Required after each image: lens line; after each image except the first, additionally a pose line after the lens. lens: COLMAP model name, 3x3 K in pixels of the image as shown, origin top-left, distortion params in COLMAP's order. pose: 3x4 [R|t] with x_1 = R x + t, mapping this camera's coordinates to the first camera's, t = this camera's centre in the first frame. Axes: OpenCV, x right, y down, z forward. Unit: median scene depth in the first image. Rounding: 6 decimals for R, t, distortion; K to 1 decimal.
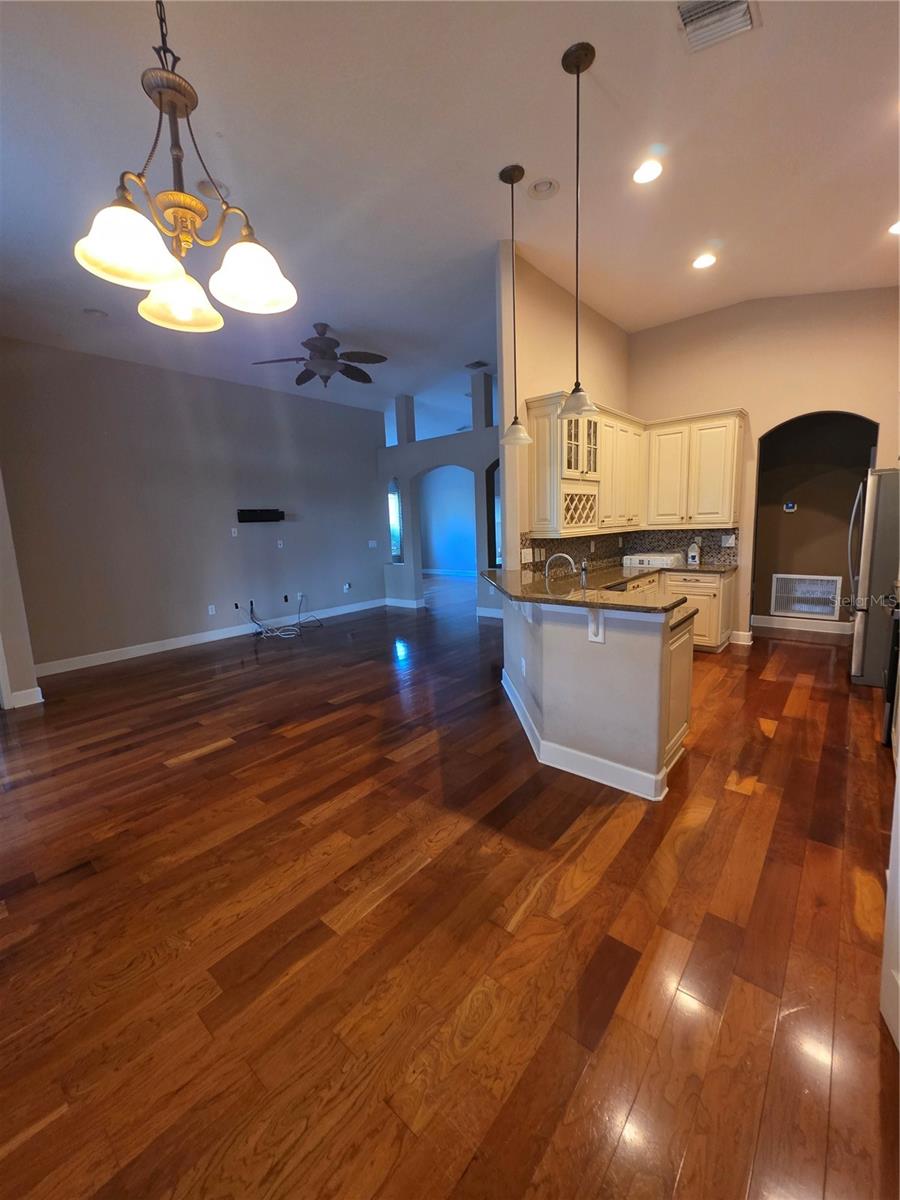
lens RADIAL K [[476.3, 0, 447.1], [0, 476.3, 593.3], [0, 0, 1]] dist [0.002210, -0.000226]
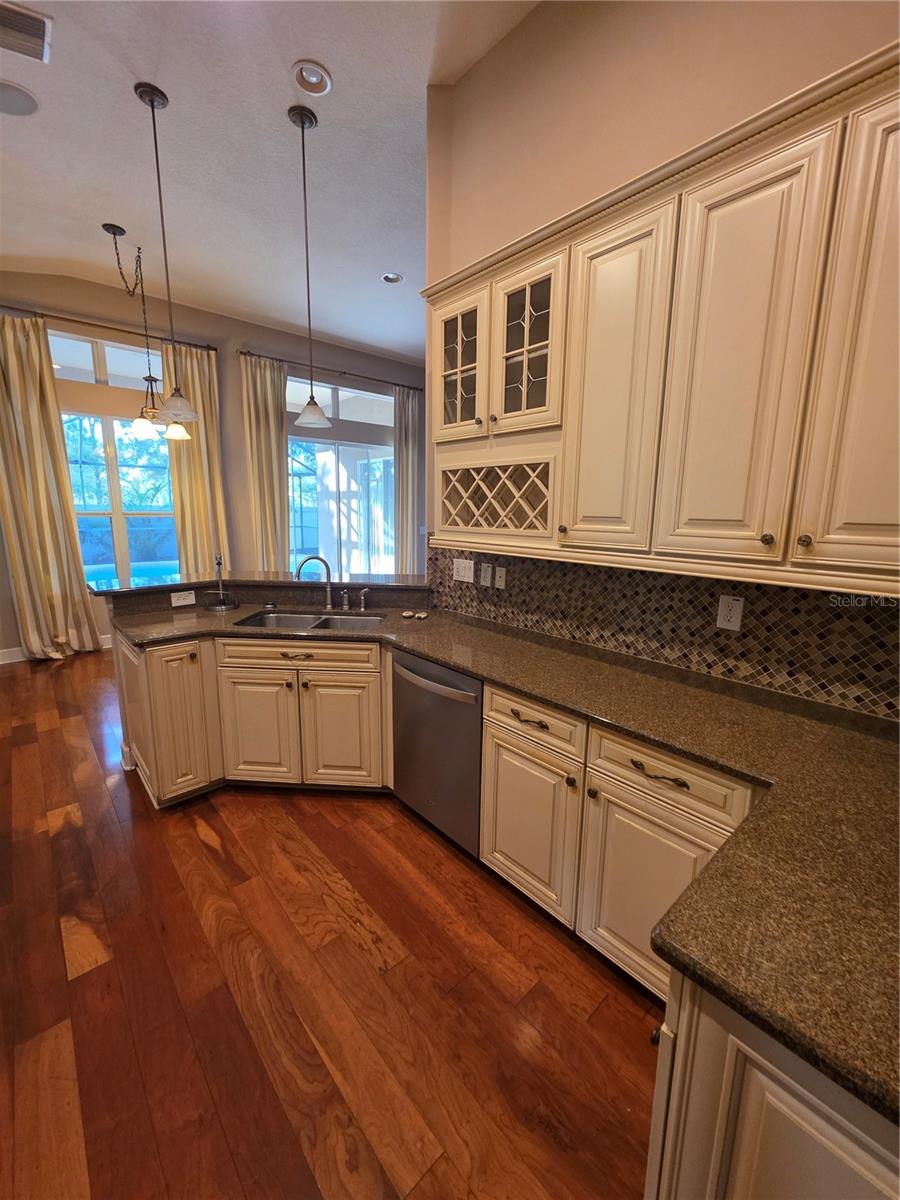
lens RADIAL K [[479.9, 0, 450.1], [0, 479.9, 592.5], [0, 0, 1]] dist [0.002104, -0.000007]
pose [[-0.130017, 0.208523, -0.969337, 0.747203], [-0.154067, 0.961512, 0.227504, -0.181191], [0.979469, 0.178923, -0.092886, 0.981691]]
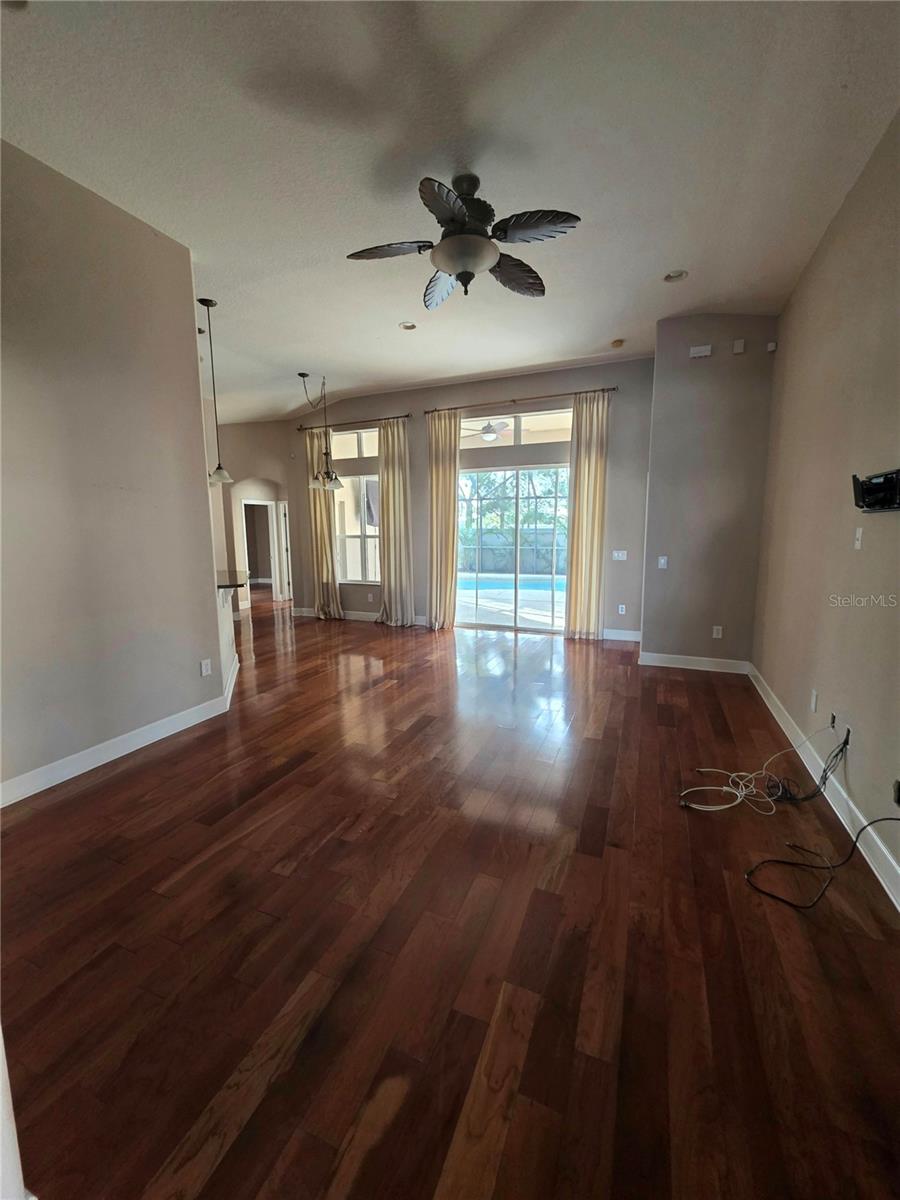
lens RADIAL K [[476.3, 0, 447.1], [0, 476.3, 593.3], [0, 0, 1]] dist [0.002210, -0.000226]
pose [[-0.952670, 0.081456, -0.292890, -0.035062], [-0.003001, 0.960868, 0.276991, -0.270789], [0.303991, 0.264760, -0.915146, 1.825149]]
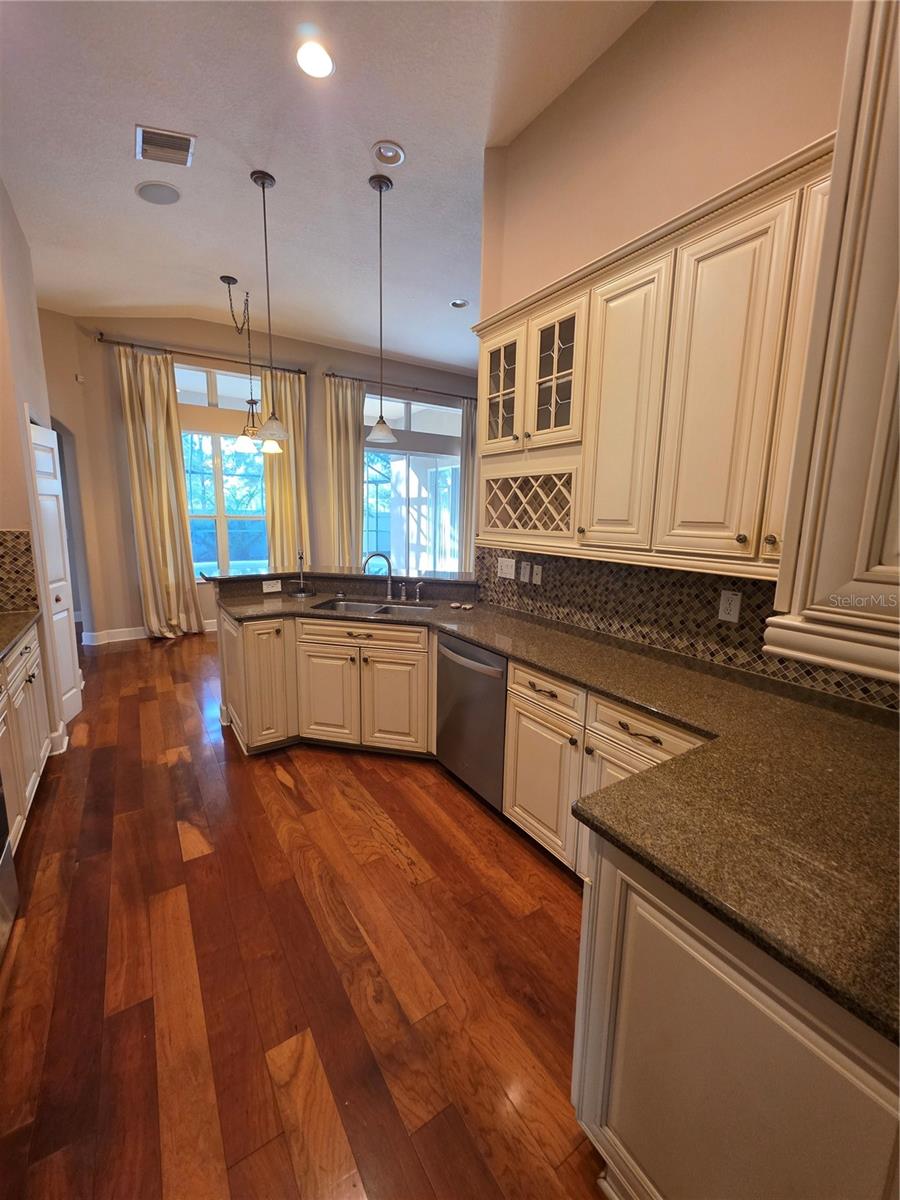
lens RADIAL K [[479.9, 0, 450.1], [0, 479.9, 592.5], [0, 0, 1]] dist [0.002104, -0.000007]
pose [[-0.277742, 0.190060, -0.941667, 0.819184], [-0.149629, 0.959711, 0.237835, -0.189033], [0.948931, 0.206958, -0.238113, 1.029745]]
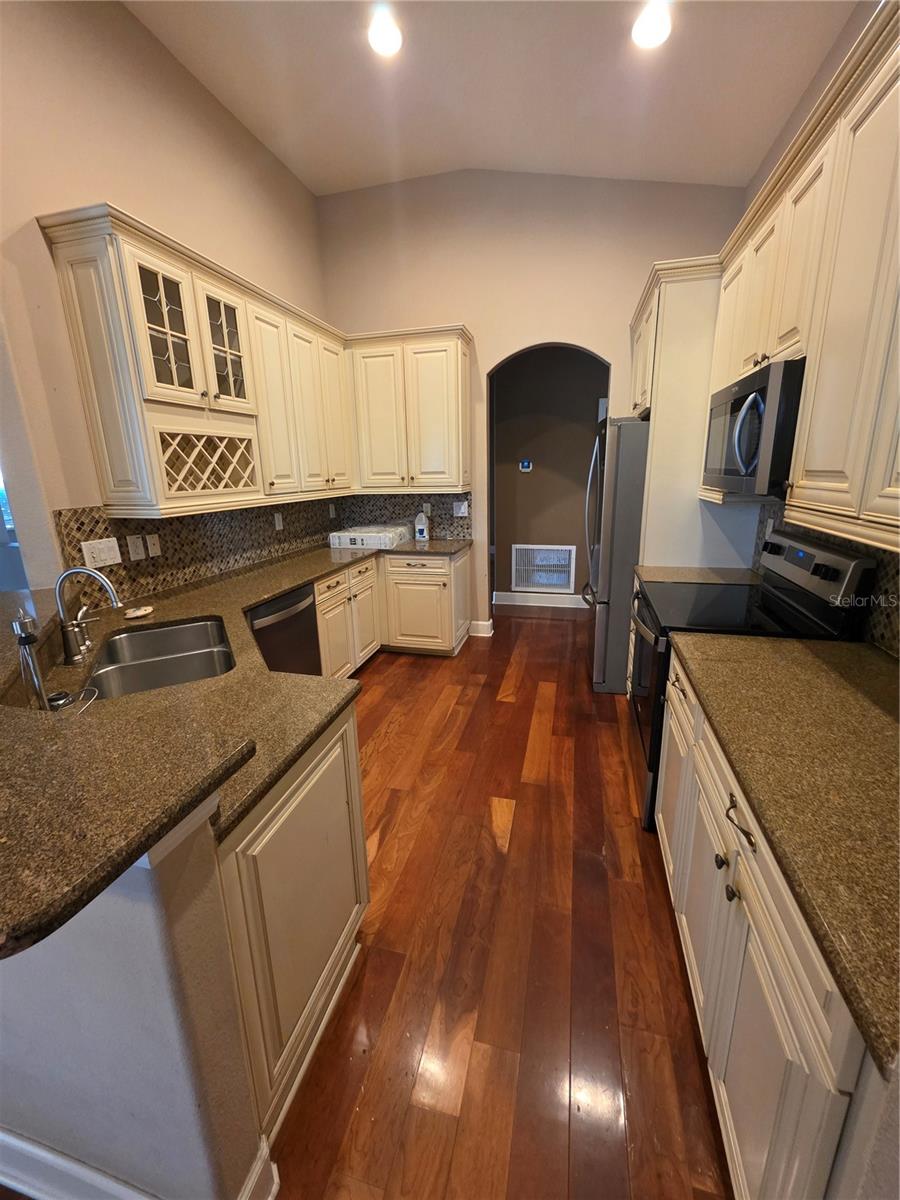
lens RADIAL K [[476.3, 0, 447.1], [0, 476.3, 593.3], [0, 0, 1]] dist [0.002210, -0.000226]
pose [[0.901180, -0.093735, 0.423188, 0.264526], [0.053914, 0.992995, 0.105136, -0.065142], [-0.430078, -0.071931, 0.899921, 0.347726]]
